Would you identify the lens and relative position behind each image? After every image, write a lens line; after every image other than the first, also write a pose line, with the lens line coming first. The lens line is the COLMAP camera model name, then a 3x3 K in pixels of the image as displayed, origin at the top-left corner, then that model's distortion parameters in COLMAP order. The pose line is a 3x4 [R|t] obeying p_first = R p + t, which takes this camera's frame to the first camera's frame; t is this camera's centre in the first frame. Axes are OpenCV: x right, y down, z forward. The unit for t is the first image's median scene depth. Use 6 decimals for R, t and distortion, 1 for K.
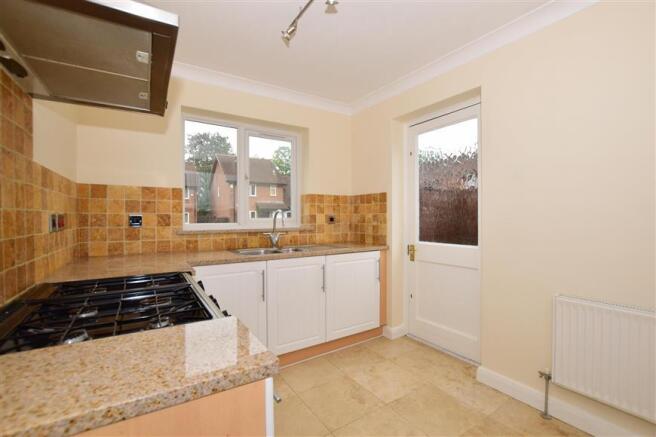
lens RADIAL K [[294.8, 0, 328.0], [0, 294.8, 218.5], [0, 0, 1]] dist [-0.000538, -0.000165]
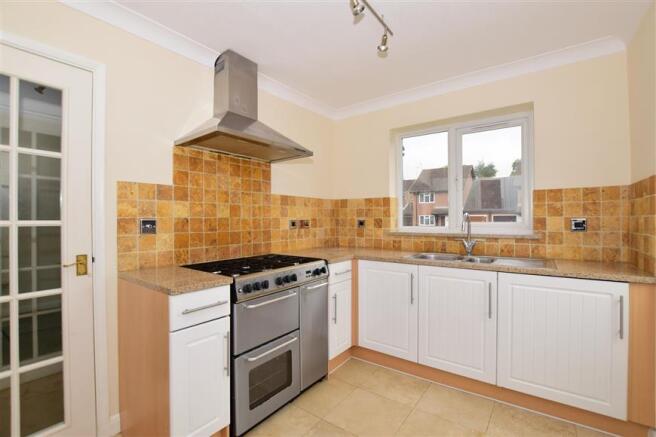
lens RADIAL K [[294.8, 0, 328.0], [0, 294.8, 218.5], [0, 0, 1]] dist [-0.000538, -0.000165]
pose [[0.369157, -0.001290, -0.929366, 0.519756], [-0.003587, 0.999990, -0.002813, -0.009113], [0.929360, 0.004372, 0.369148, 0.296765]]
